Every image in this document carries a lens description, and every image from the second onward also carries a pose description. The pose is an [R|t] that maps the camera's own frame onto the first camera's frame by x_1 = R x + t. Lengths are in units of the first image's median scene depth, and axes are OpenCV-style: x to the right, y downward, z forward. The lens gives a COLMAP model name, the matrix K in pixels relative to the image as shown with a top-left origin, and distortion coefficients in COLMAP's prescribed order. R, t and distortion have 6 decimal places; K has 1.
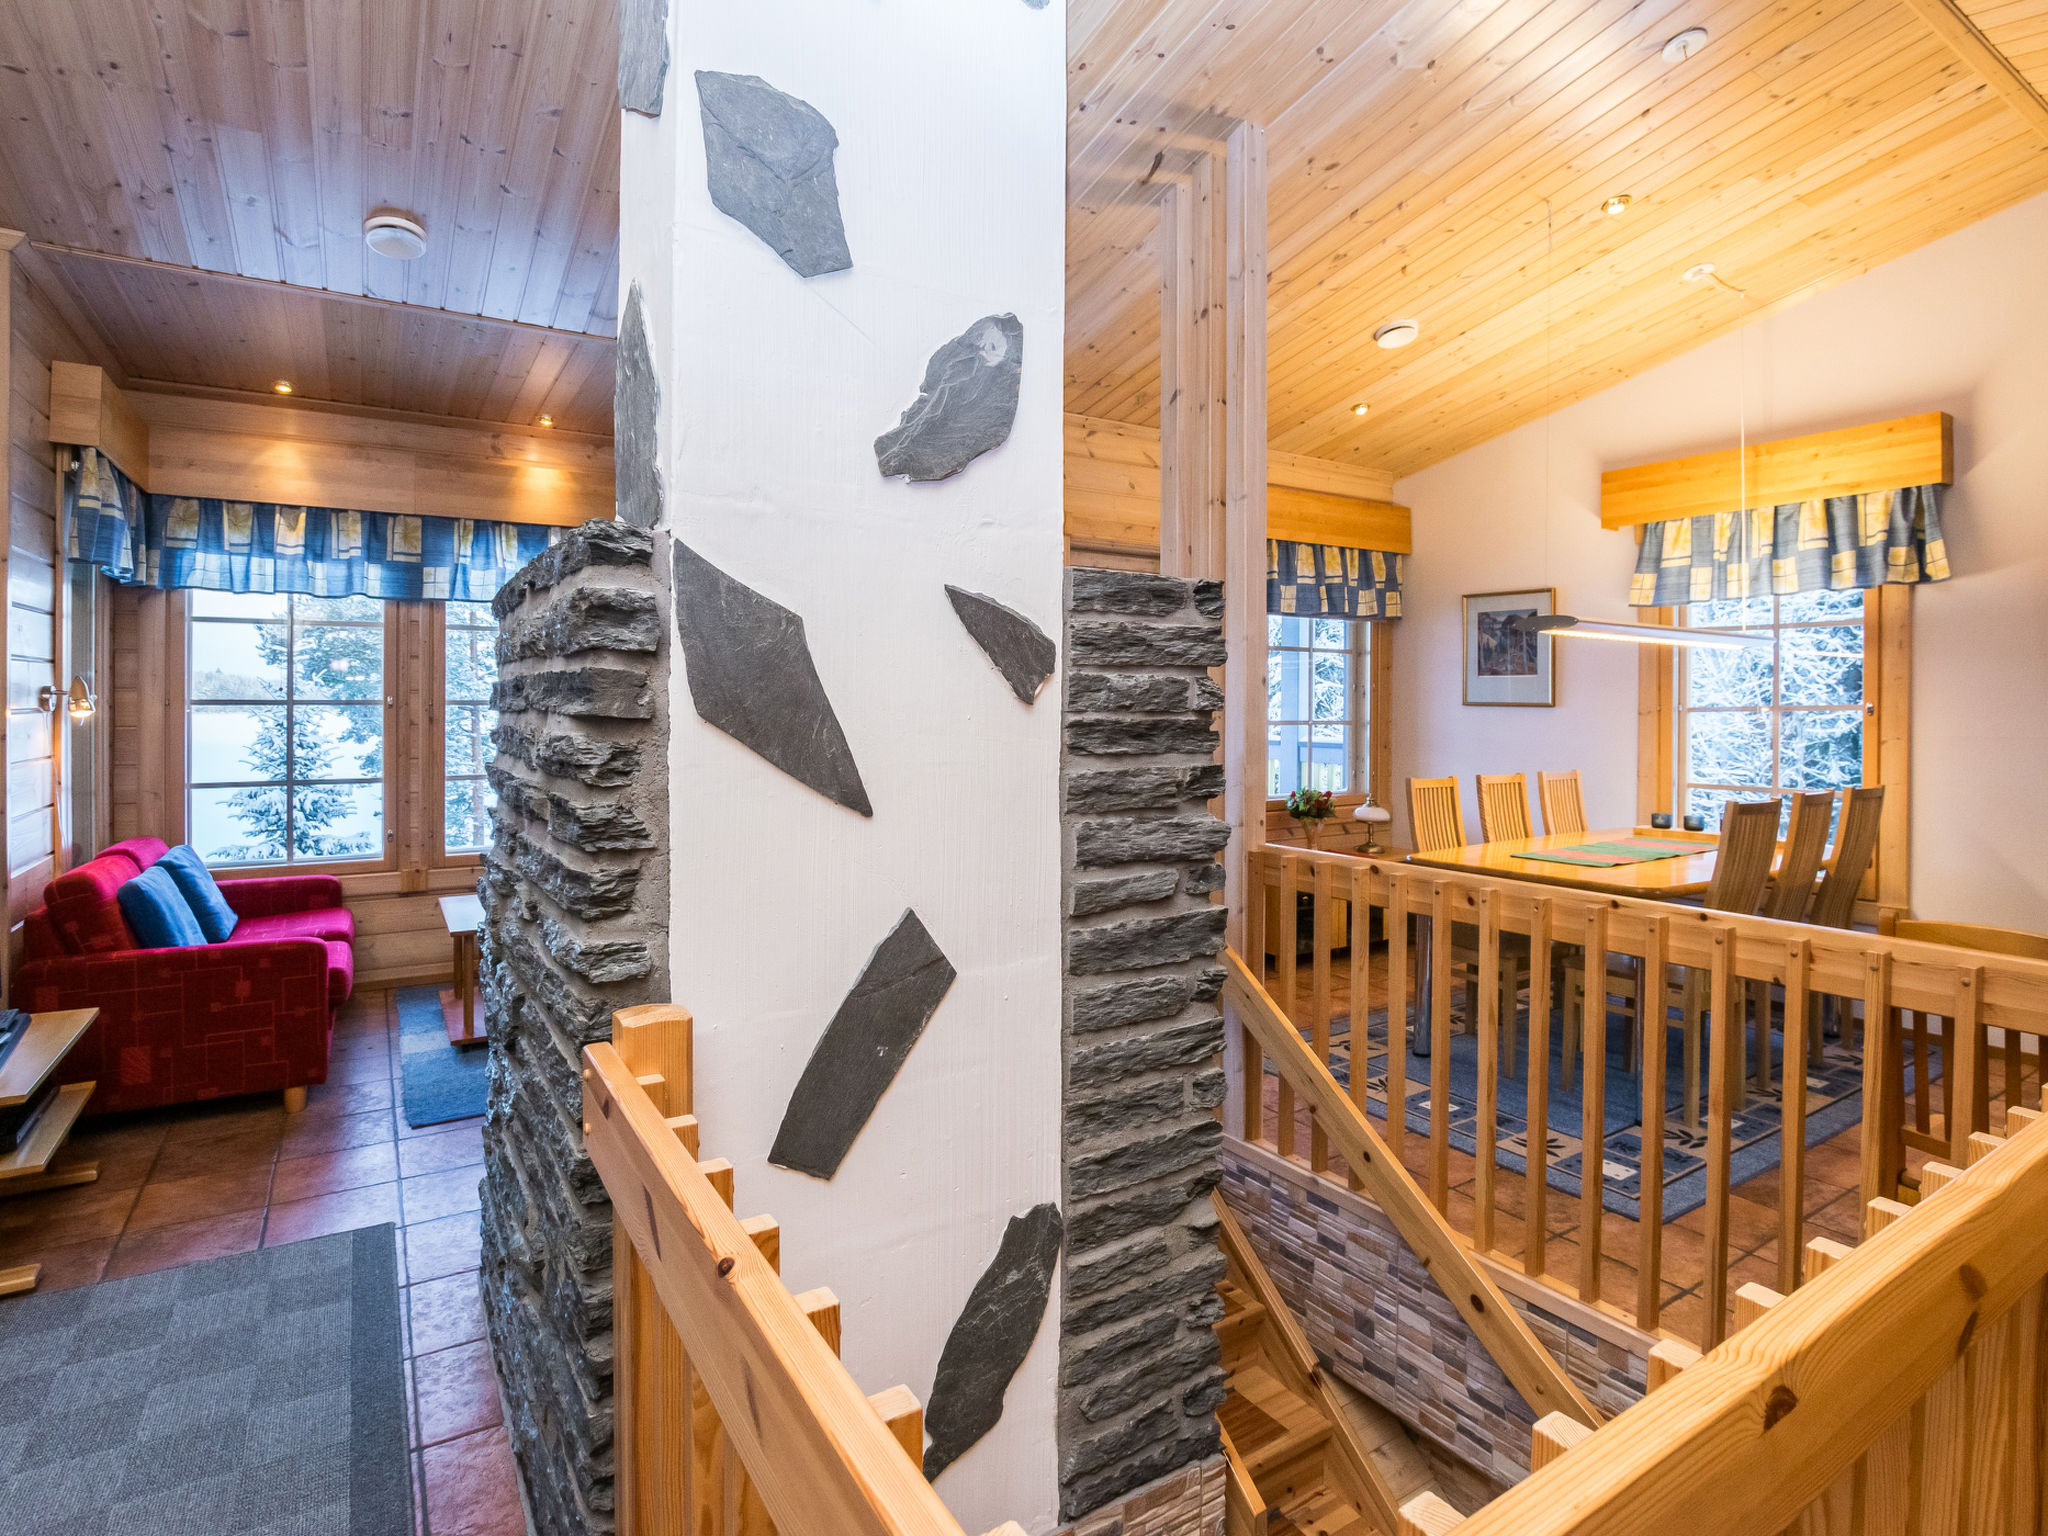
lens RADIAL K [[1037.2, 0, 1020.2], [0, 1037.2, 771.8], [0, 0, 1]] dist [0.000284, 0.000107]
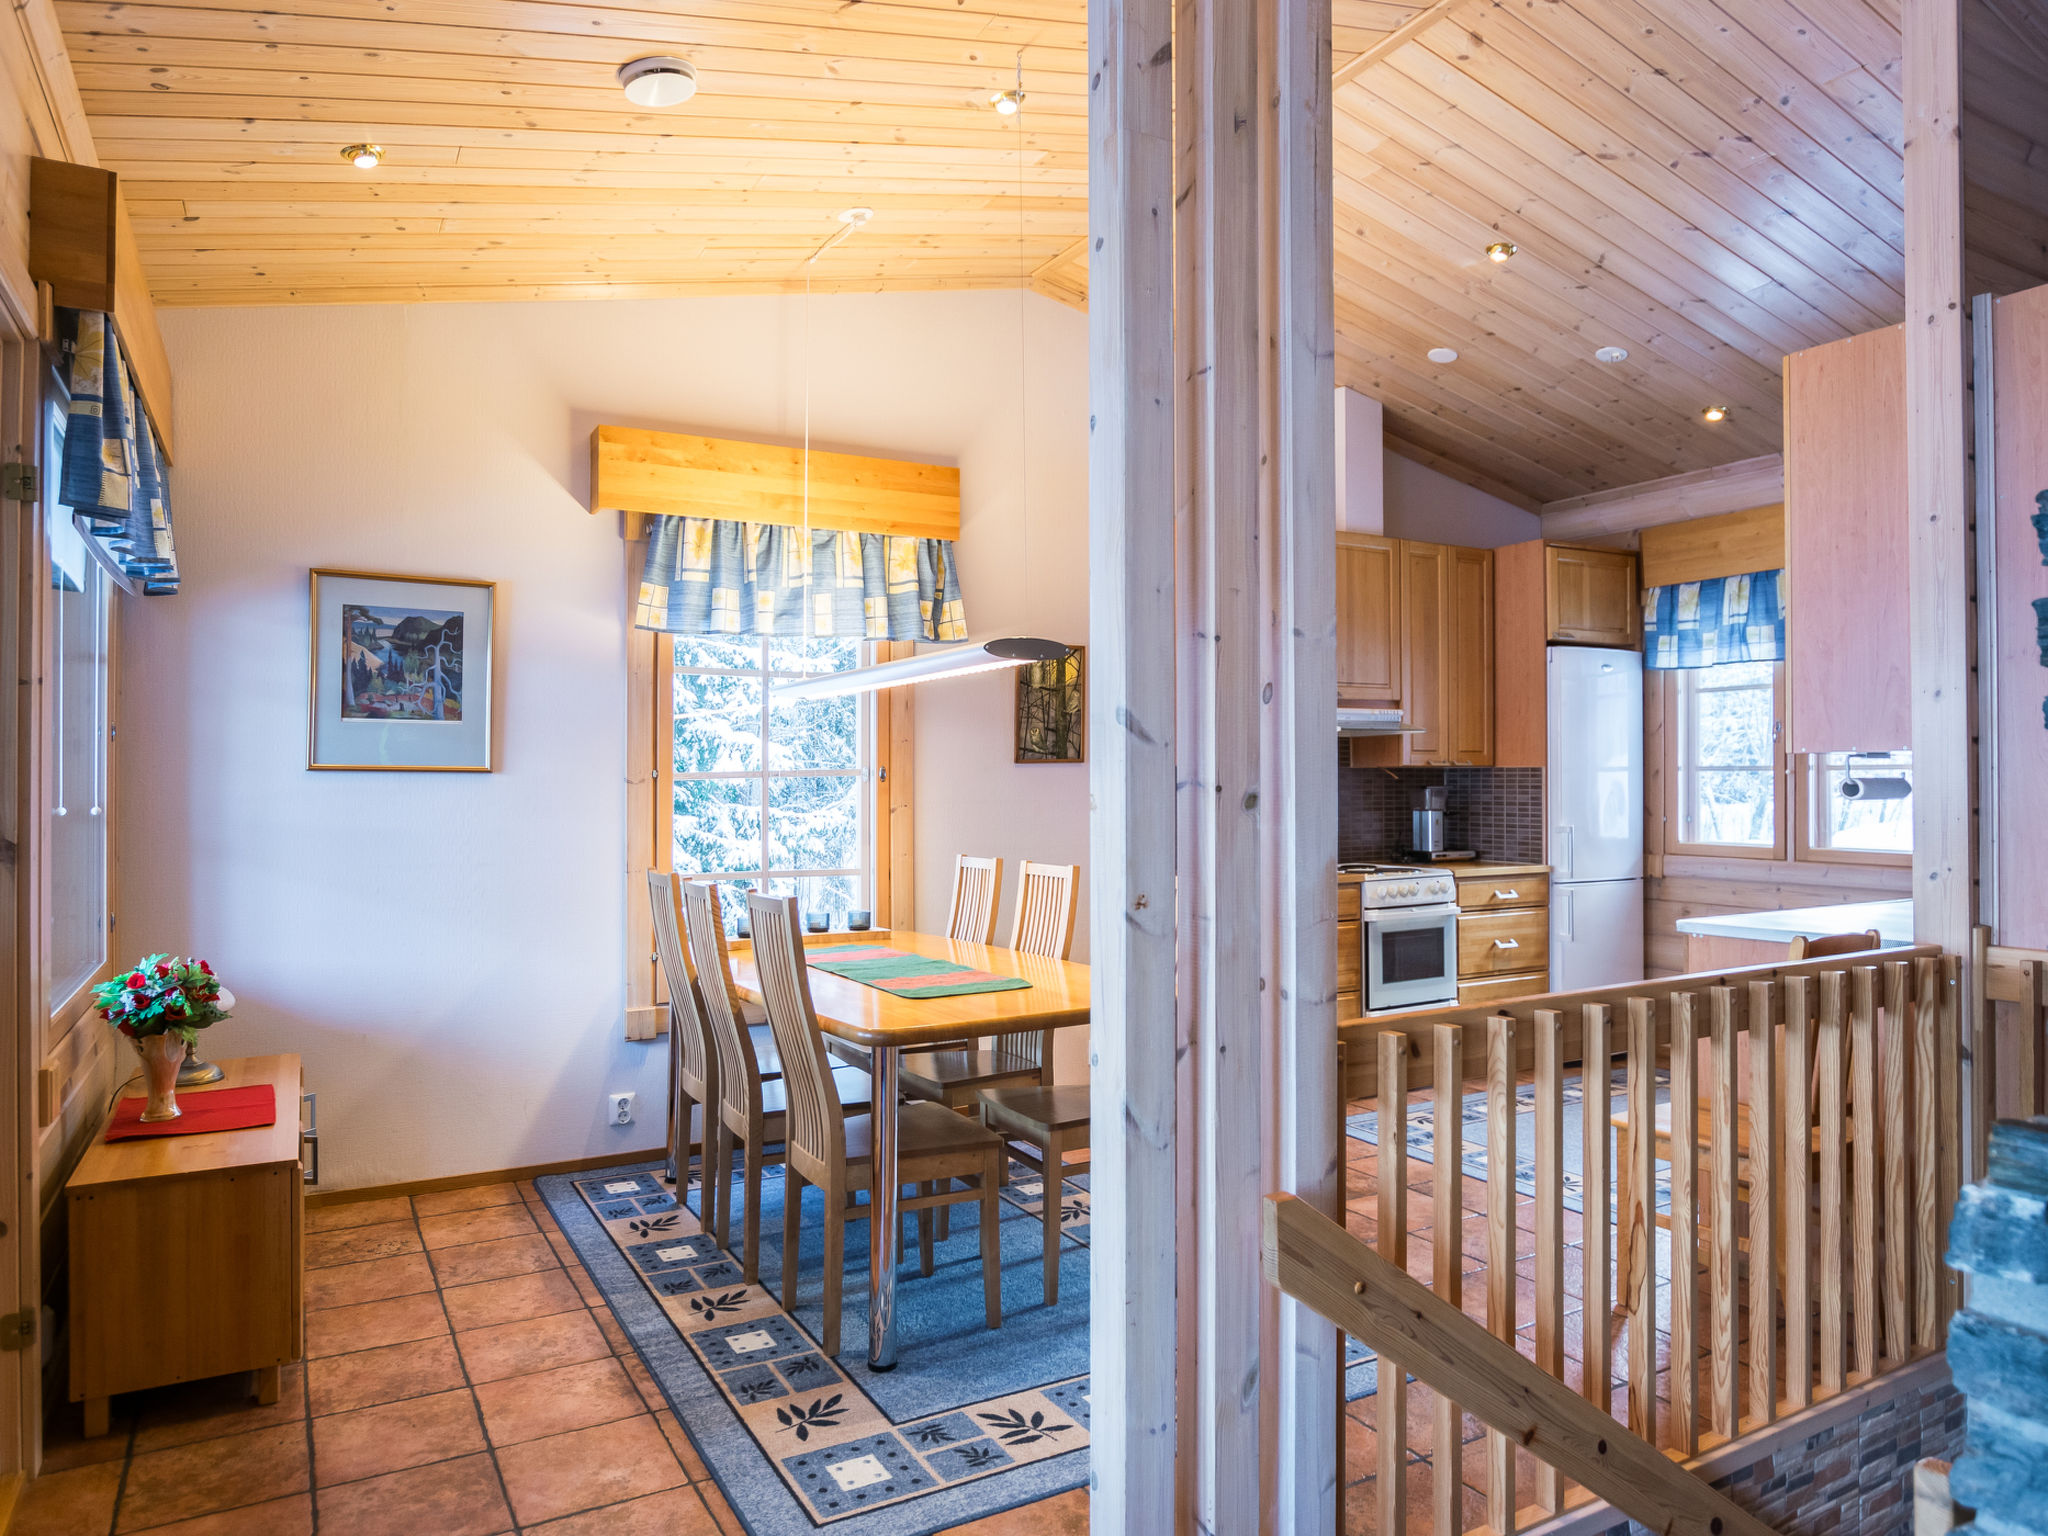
lens RADIAL K [[1298.0, 0, 1019.7], [0, 1298.0, 760.9], [0, 0, 1]] dist [-0.021997, 0.003512]
pose [[0.077400, 0.002442, 0.996997, -0.235595], [0.062007, 0.998049, -0.007258, -0.046605], [-0.995070, 0.062383, 0.077097, 0.645834]]
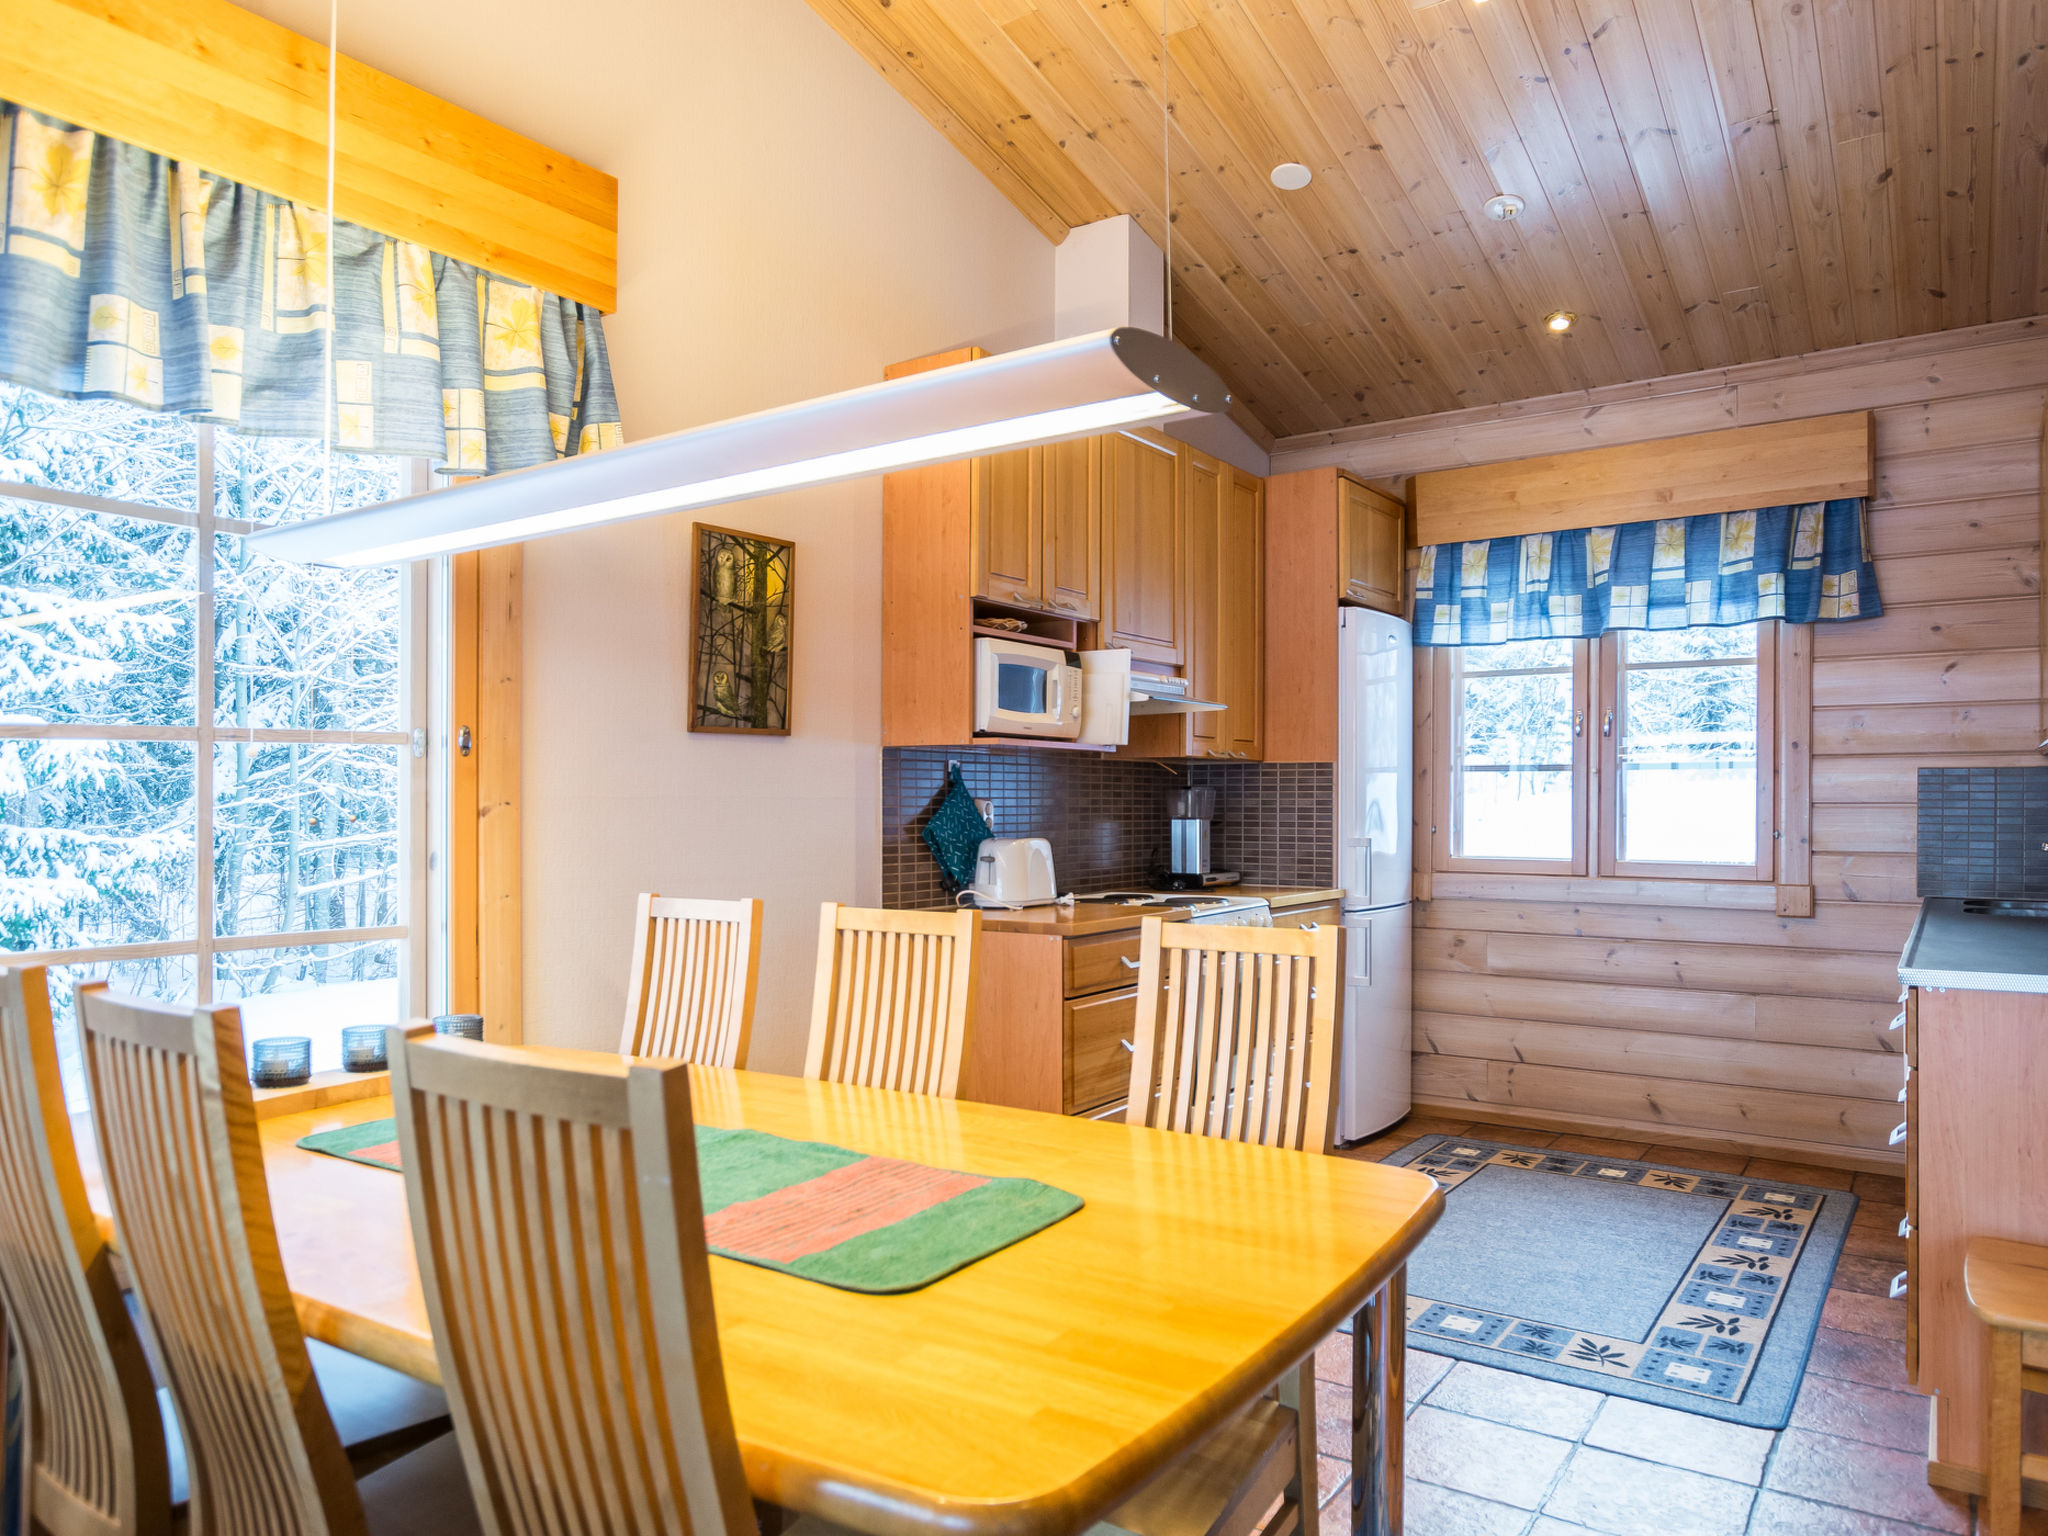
lens RADIAL K [[1366.8, 0, 1031.1], [0, 1366.8, 802.6], [0, 0, 1]] dist [-0.025439, 0.016429]
pose [[-0.364487, -0.011815, 0.931133, 0.130536], [0.049153, 0.998281, 0.031908, -0.033469], [-0.929910, 0.057398, -0.363280, 0.800897]]
